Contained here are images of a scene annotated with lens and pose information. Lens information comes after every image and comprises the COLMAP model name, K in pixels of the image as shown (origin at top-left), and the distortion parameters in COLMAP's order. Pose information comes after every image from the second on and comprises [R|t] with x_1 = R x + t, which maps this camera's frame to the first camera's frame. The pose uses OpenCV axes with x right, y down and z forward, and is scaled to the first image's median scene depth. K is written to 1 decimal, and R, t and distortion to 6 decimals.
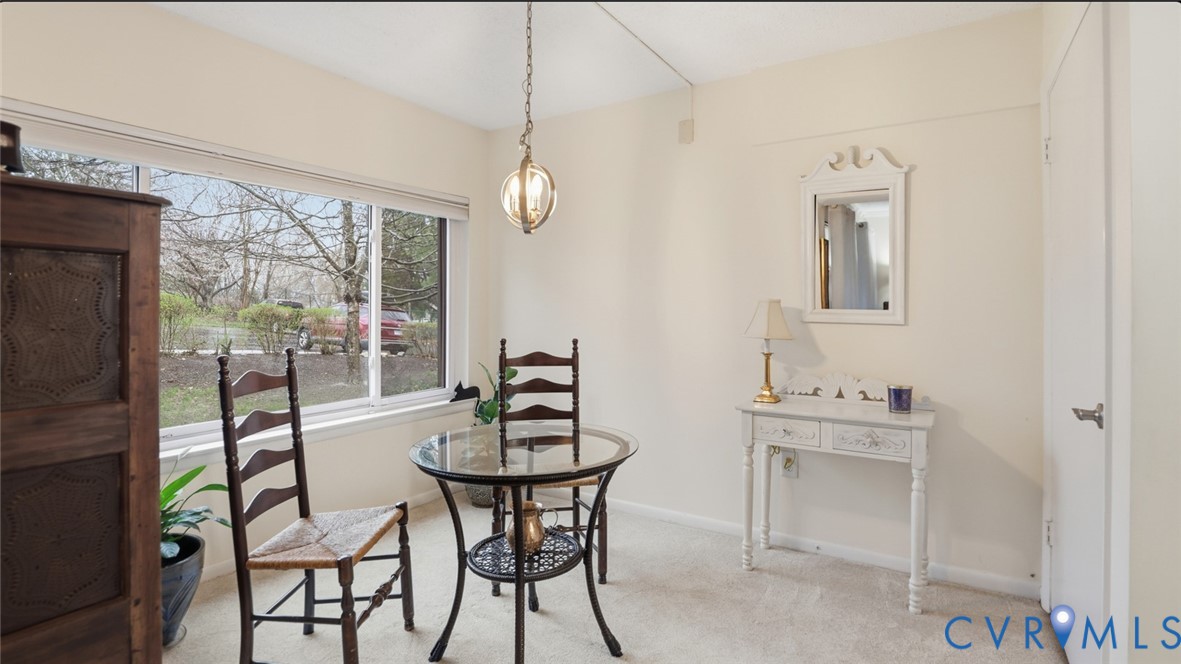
lens RADIAL K [[571.8, 0, 613.1], [0, 571.8, 310.3], [0, 0, 1]] dist [-0.034243, -0.000100]
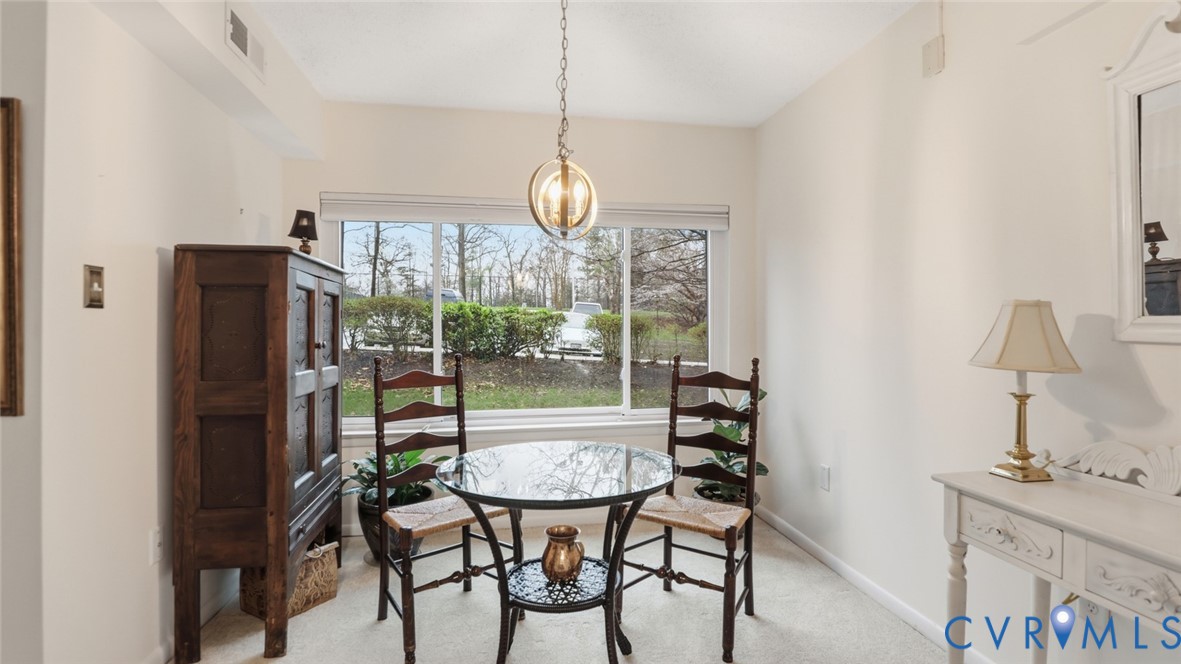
lens RADIAL K [[565.8, 0, 590.5], [0, 565.8, 332.0], [0, 0, 1]] dist [-0.034605, 0.000155]
pose [[0.655597, 0.002773, -0.755106, 0.427215], [0.001253, 0.999988, 0.004760, 0.008985], [0.755110, -0.004067, 0.655585, 0.317062]]
